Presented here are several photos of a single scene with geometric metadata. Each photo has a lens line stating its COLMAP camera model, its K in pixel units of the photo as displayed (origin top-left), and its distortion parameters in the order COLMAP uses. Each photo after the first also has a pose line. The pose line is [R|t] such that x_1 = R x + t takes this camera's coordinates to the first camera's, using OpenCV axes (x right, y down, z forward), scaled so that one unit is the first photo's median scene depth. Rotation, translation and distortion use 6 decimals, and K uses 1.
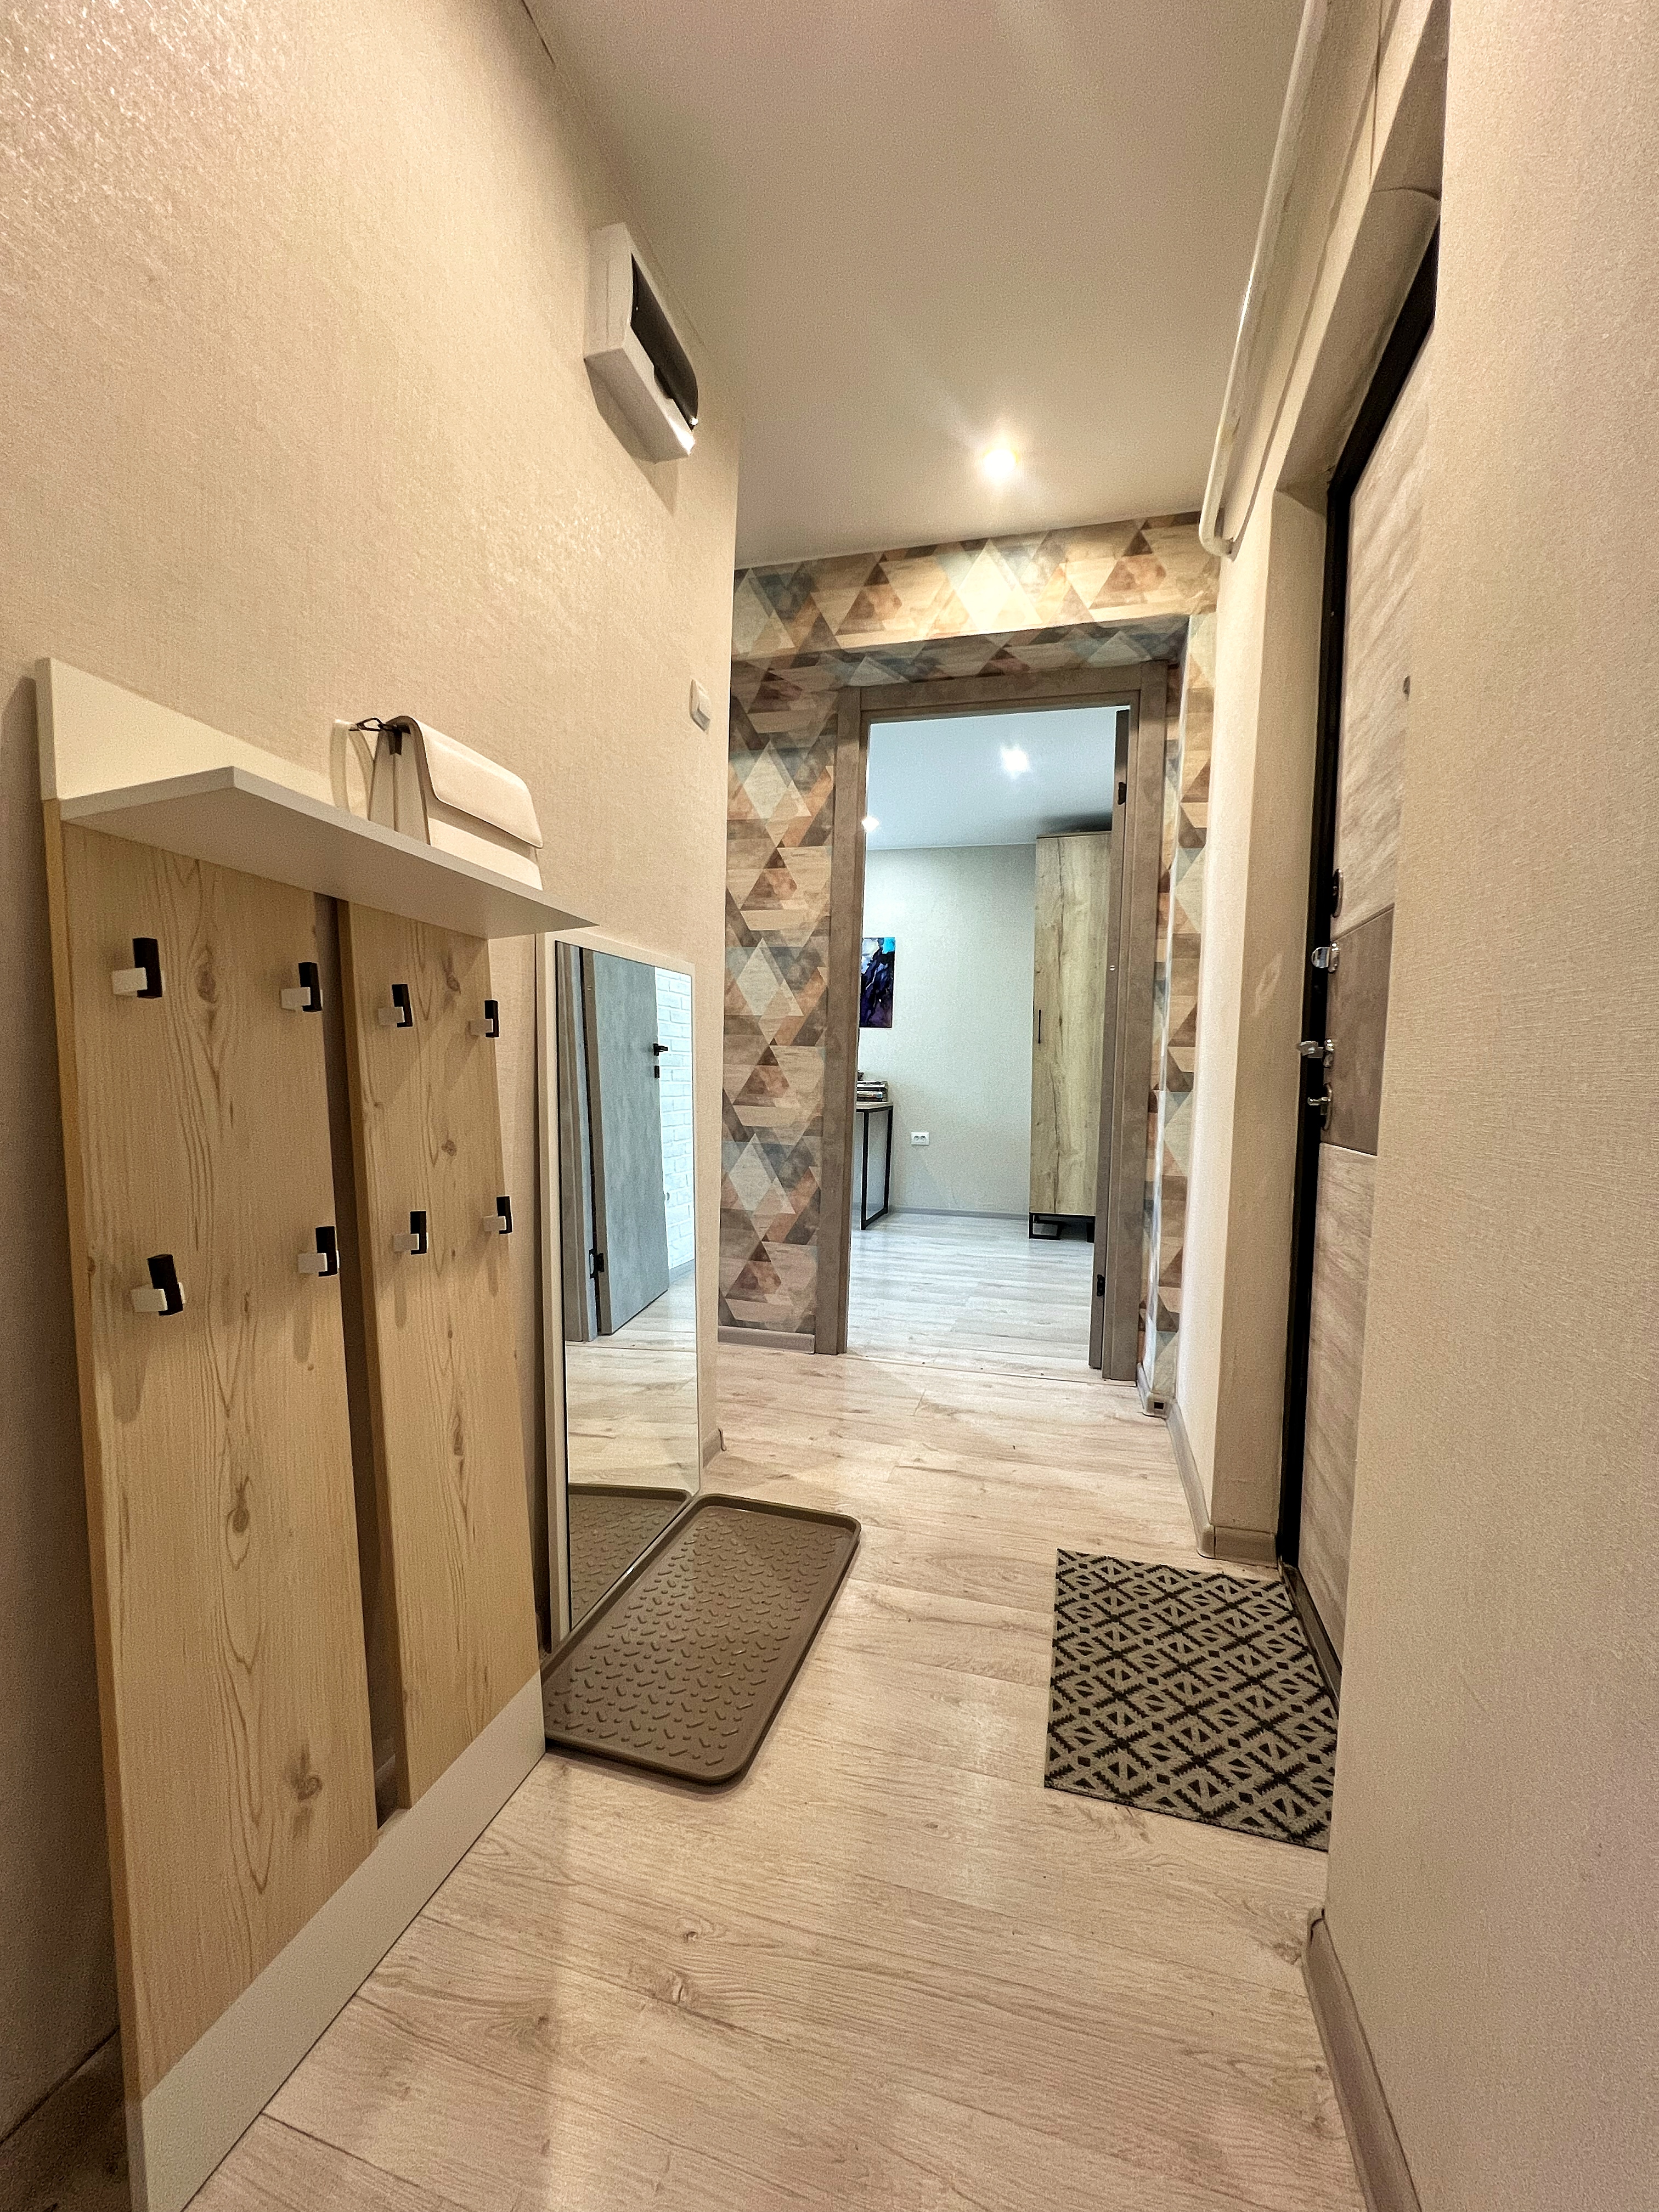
lens RADIAL K [[890.8, 0, 831.8], [0, 890.8, 1102.8], [0, 0, 1]] dist [-0.004310, 0.001125]
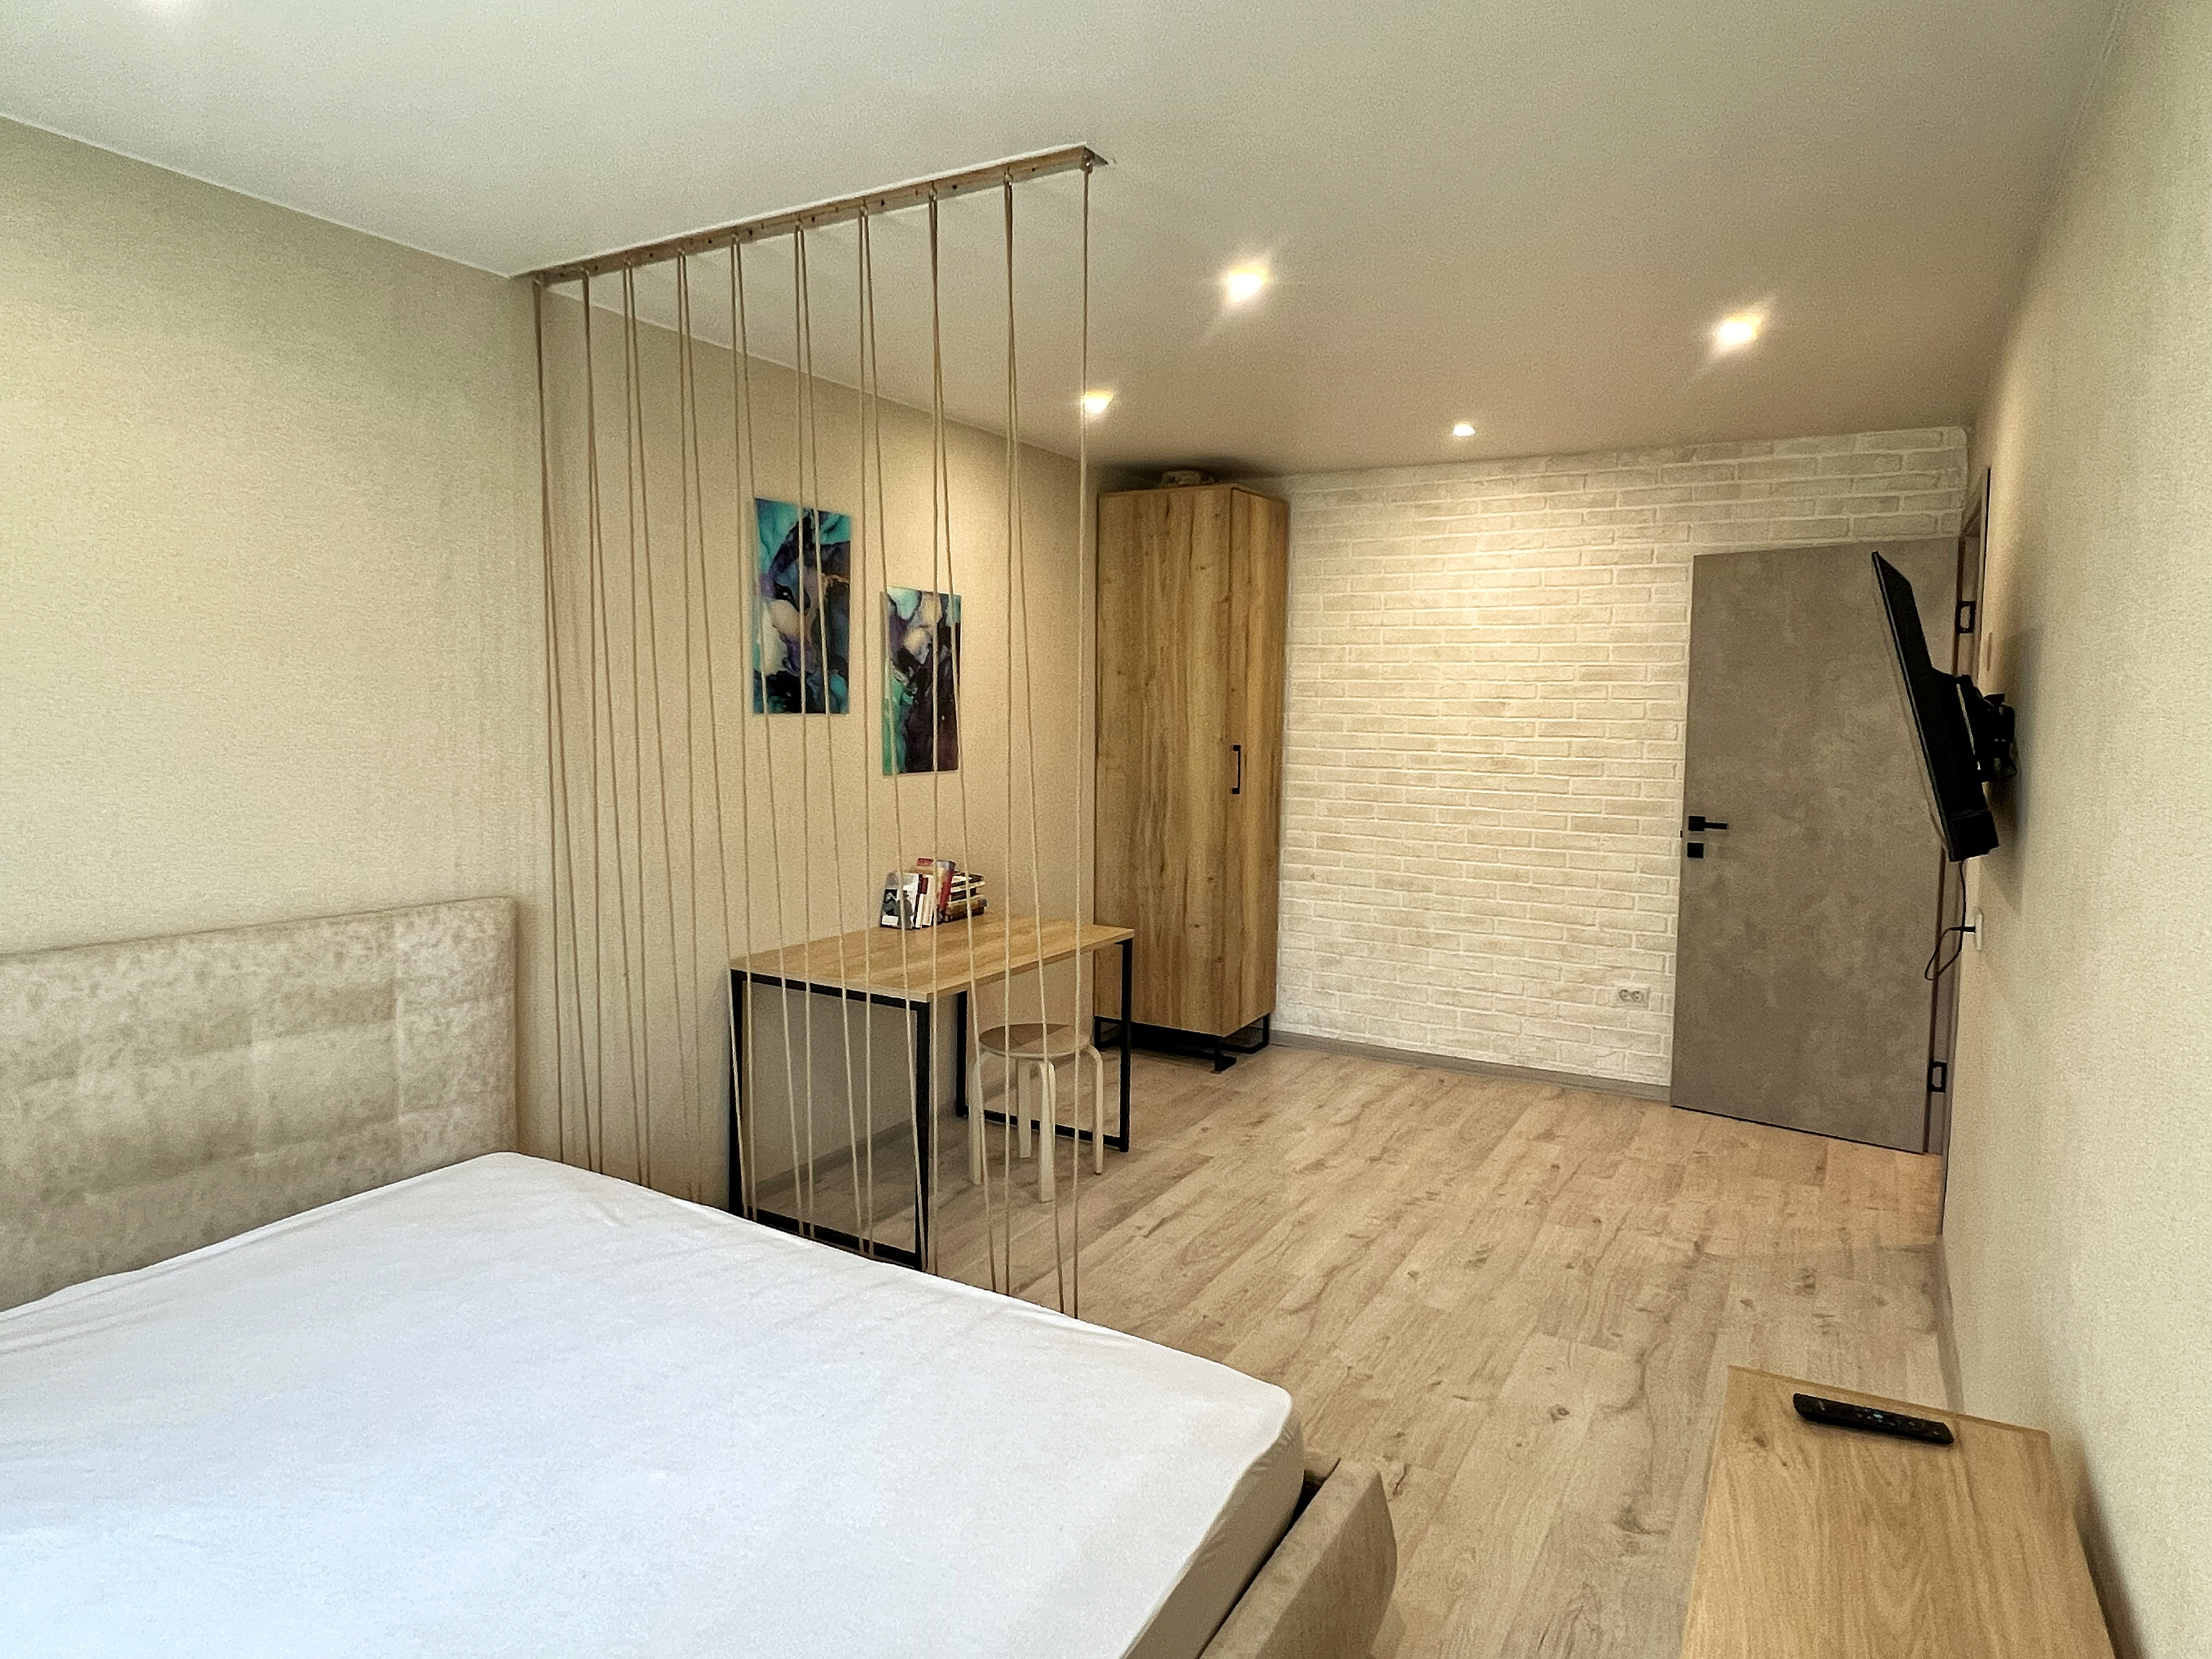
lens RADIAL K [[1307.4, 0, 1085.8], [0, 1307.4, 814.9], [0, 0, 1]] dist [0.006407, 0.000178]
pose [[0.244958, -0.110010, 0.963272, -0.658332], [0.026192, 0.993930, 0.106851, -0.138137], [-0.969180, -0.000944, 0.246352, 0.739378]]
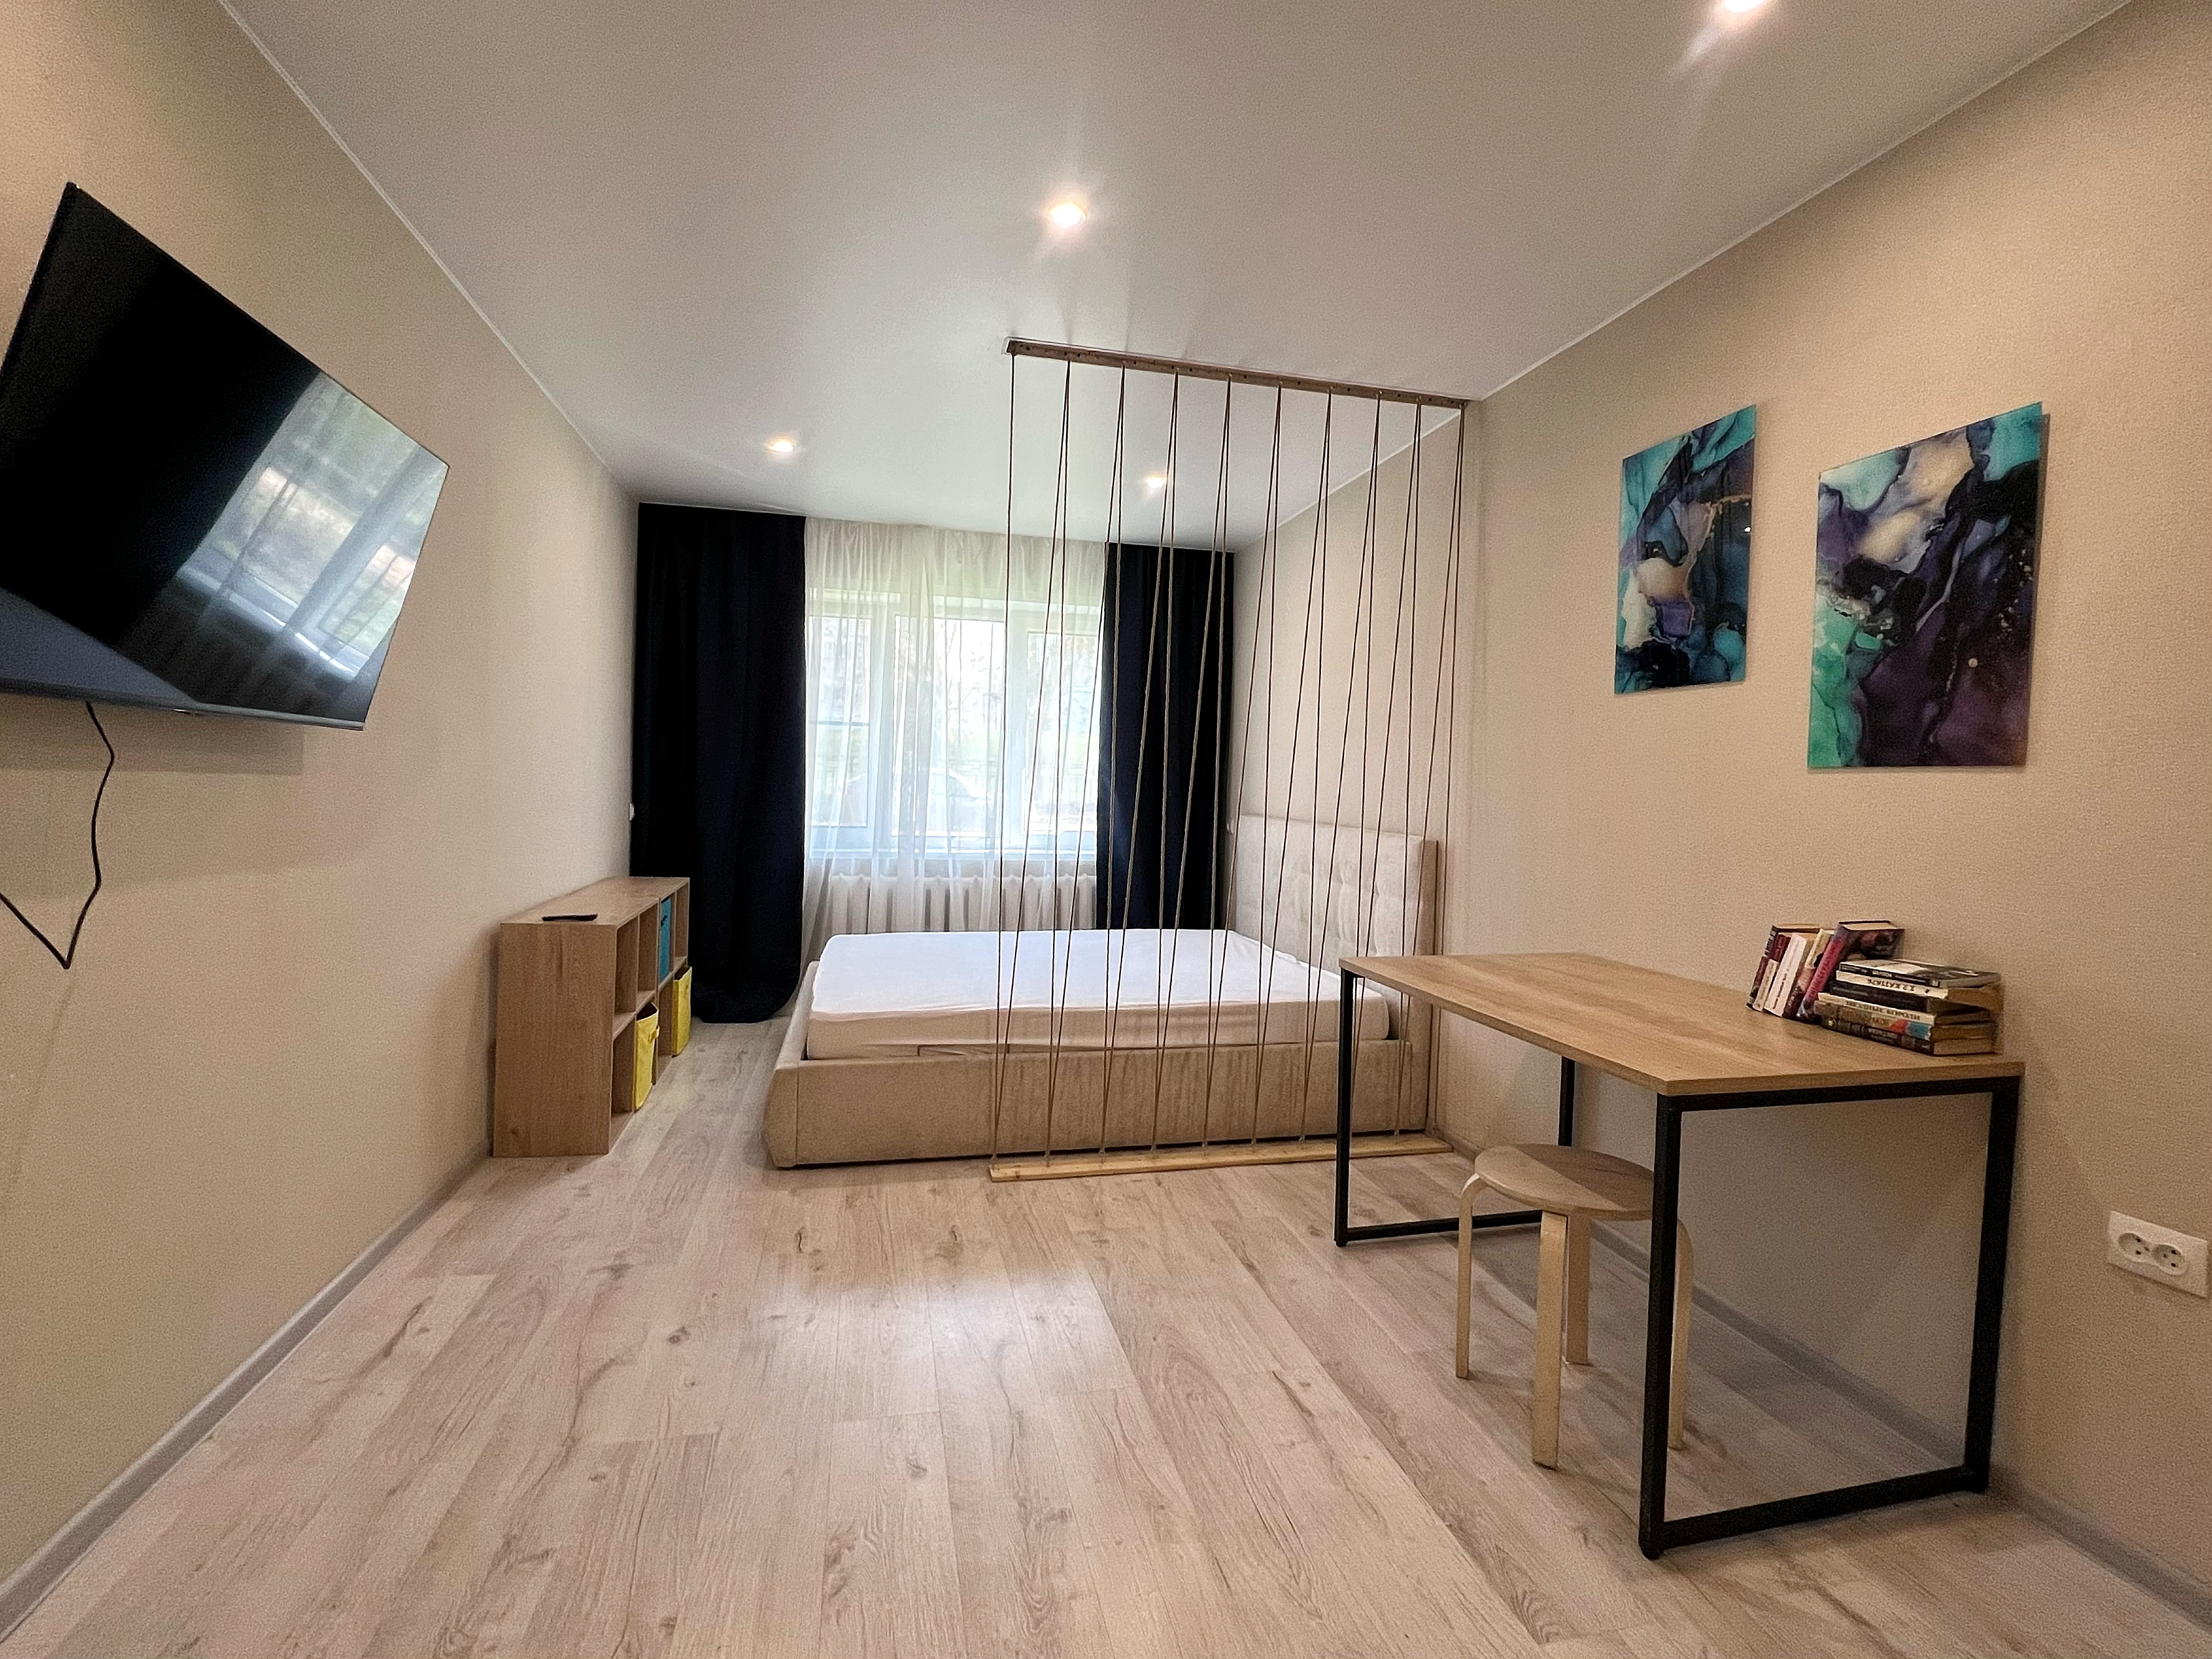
lens RADIAL K [[1000.6, 0, 1108.9], [0, 1000.6, 819.1], [0, 0, 1]] dist [-0.003887, 0.000940]
pose [[0.500088, 0.016228, -0.865823, 0.182779], [-0.044799, 0.998970, -0.007152, -0.055753], [0.864815, 0.042365, 0.500300, 0.638671]]
